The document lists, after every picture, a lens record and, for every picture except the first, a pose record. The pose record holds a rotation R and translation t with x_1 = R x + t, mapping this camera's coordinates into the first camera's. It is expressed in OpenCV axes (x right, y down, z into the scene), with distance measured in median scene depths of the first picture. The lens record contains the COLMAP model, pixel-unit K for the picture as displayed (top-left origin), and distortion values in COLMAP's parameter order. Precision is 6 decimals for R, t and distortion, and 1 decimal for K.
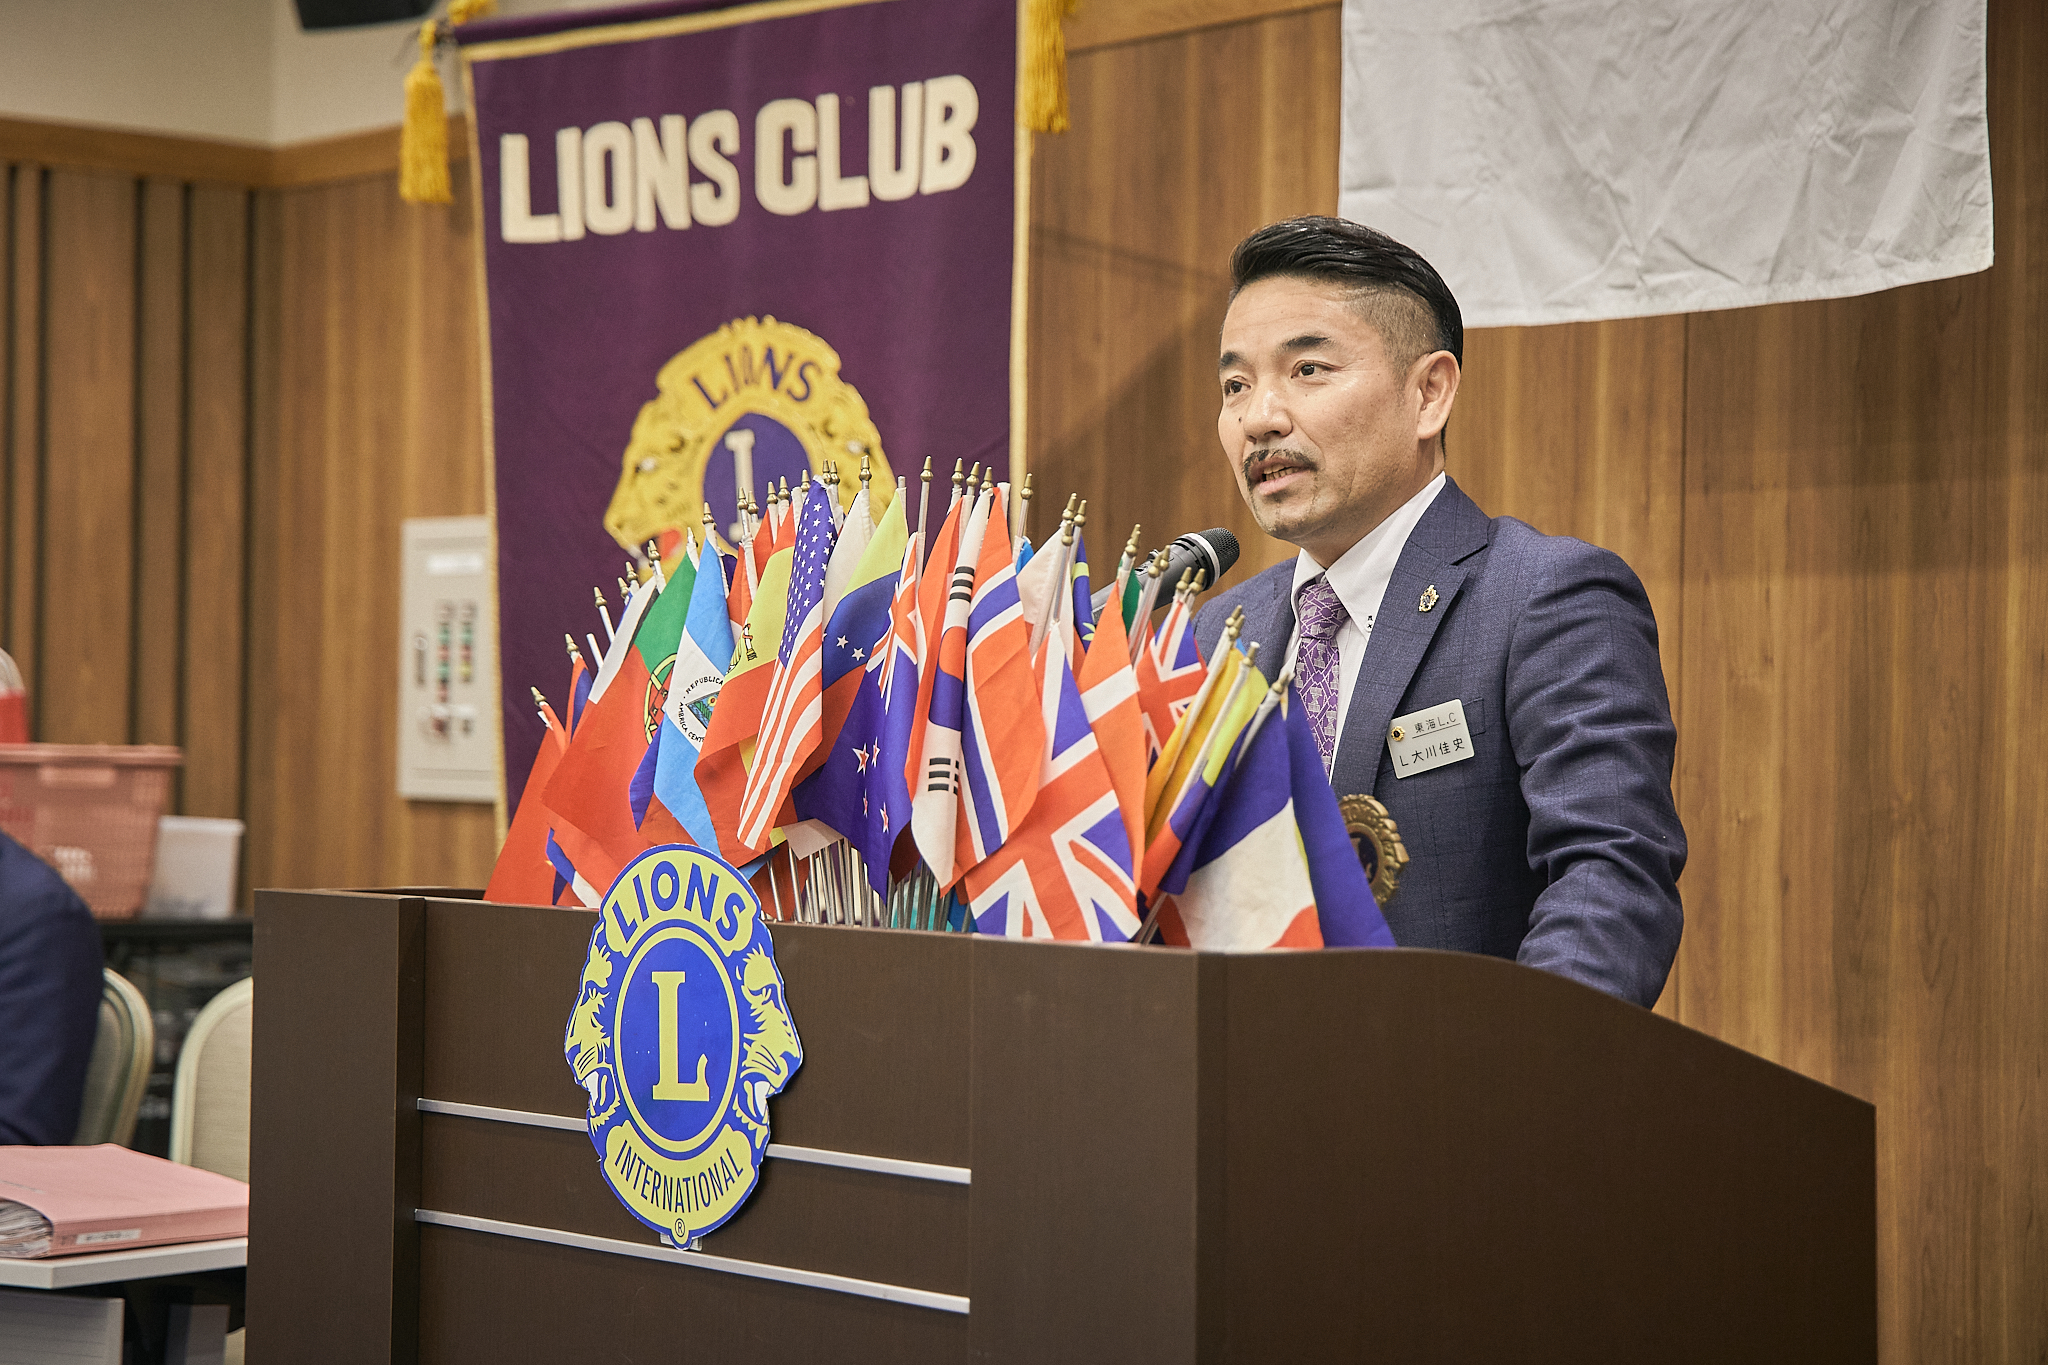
lens RADIAL K [[4807.6, 0, 1011.5], [0, 4807.6, 667.5], [0, 0, 1]] dist [0.437213, 0.000000]
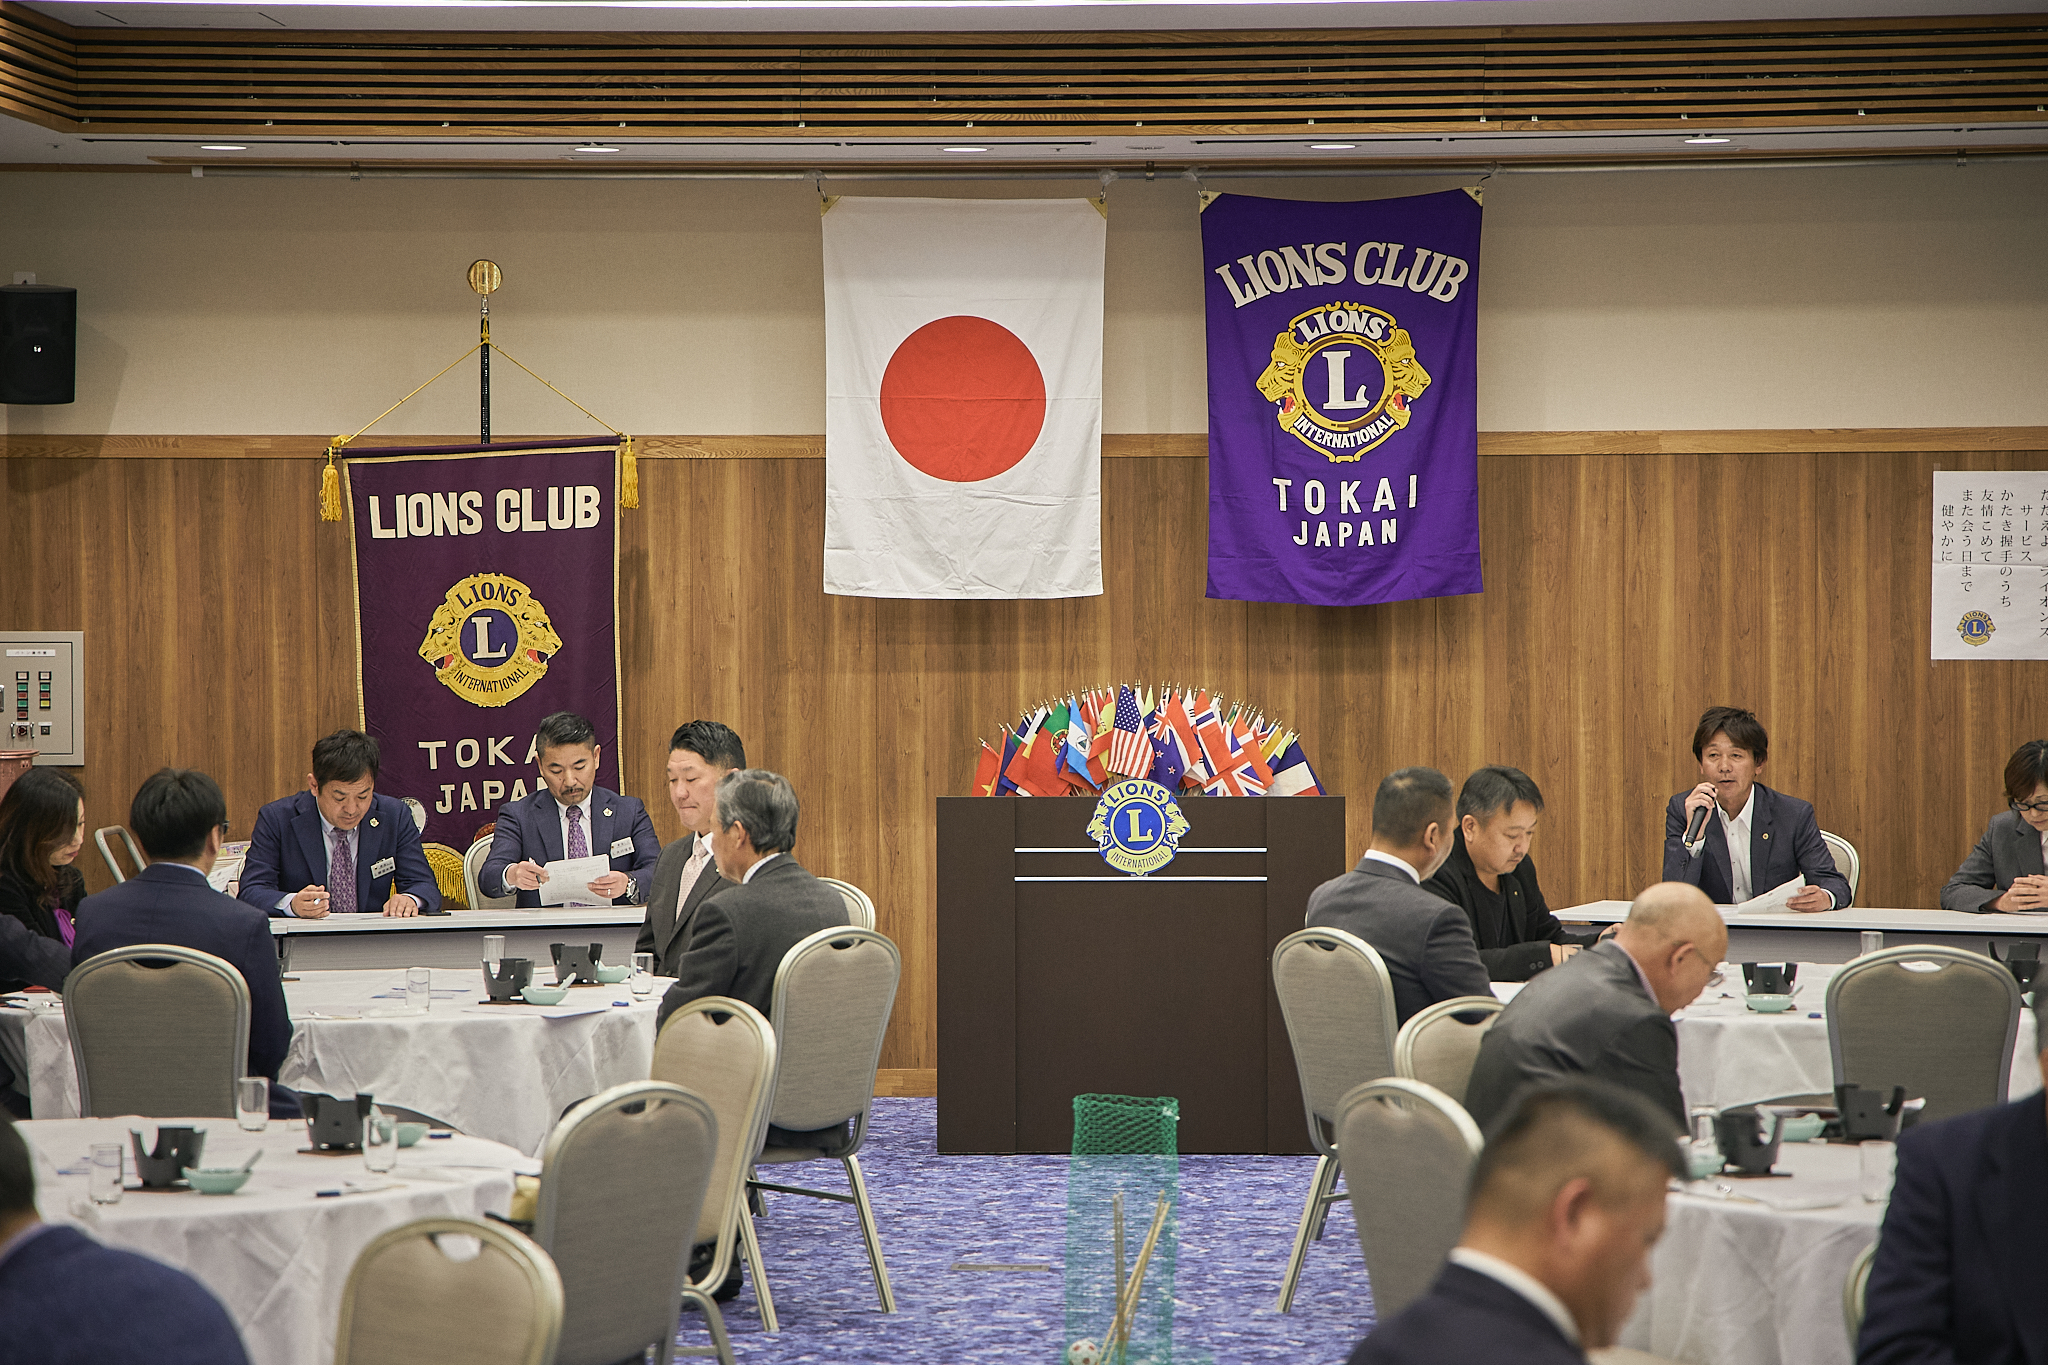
lens RADIAL K [[6191.4, 0, 1012.8], [0, 6191.4, 677.6], [0, 0, 1]] dist [0.804519, 0.000000]
pose [[0.622278, -0.037706, 0.781888, -3.279897], [0.000713, 0.998866, 0.047602, -0.231437], [-0.782796, -0.029065, 0.621599, -1.686628]]
